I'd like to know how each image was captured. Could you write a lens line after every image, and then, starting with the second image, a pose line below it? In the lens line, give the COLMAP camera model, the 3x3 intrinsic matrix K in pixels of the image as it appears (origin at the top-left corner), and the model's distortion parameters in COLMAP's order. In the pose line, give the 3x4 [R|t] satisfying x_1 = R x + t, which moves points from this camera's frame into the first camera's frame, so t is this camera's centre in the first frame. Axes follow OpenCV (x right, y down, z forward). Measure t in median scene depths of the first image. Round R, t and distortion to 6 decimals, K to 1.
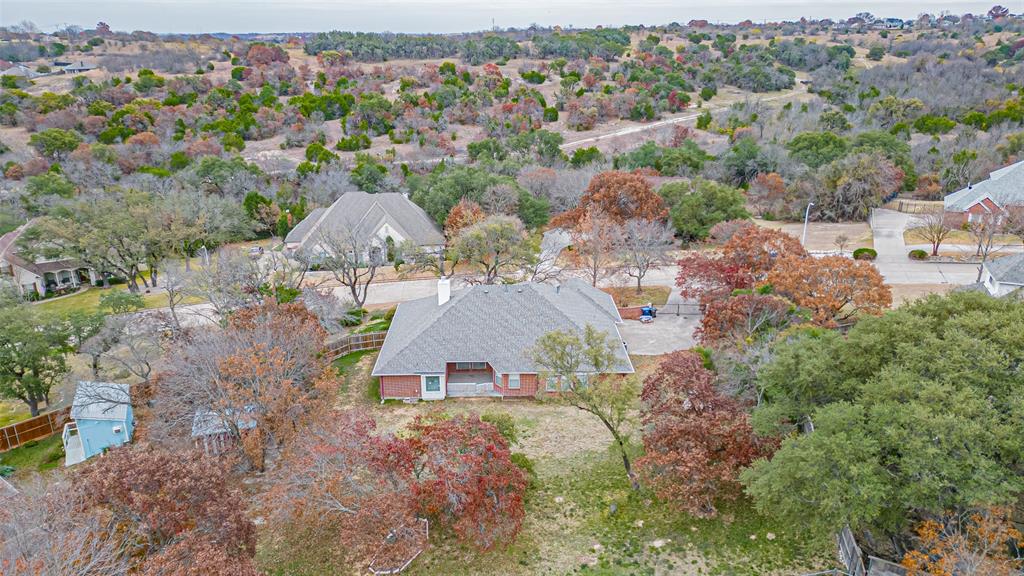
lens RADIAL K [[720.5, 0, 512.0], [0, 720.5, 288.0], [0, 0, 1]] dist [0.097244, -0.148861]
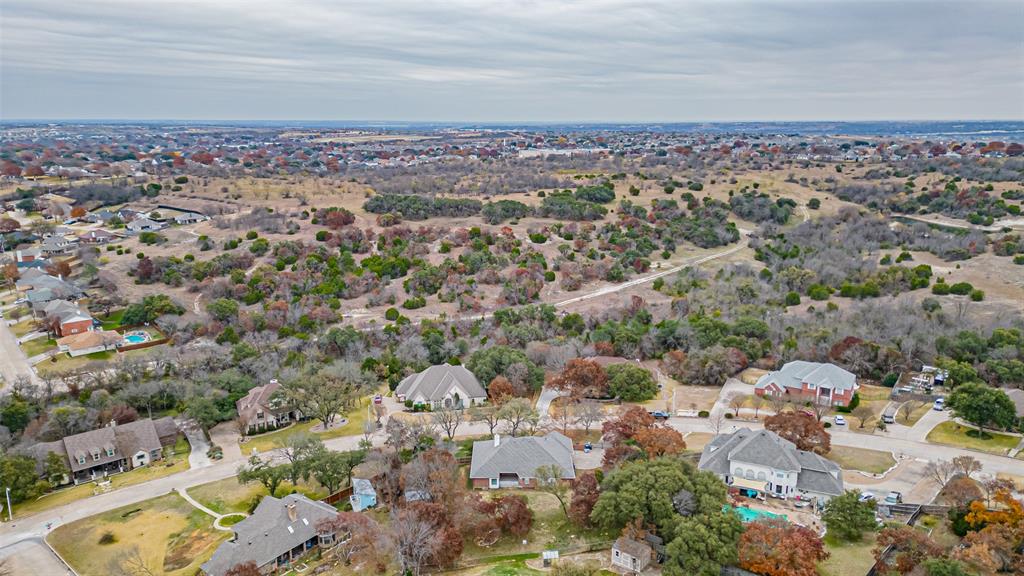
lens RADIAL K [[720.5, 0, 512.0], [0, 720.5, 288.0], [0, 0, 1]] dist [0.097244, -0.148861]
pose [[0.999896, 0.012118, -0.007839, -0.009937], [-0.012891, 0.994126, -0.107461, -0.071812], [0.006491, 0.107551, 0.994178, -0.424995]]
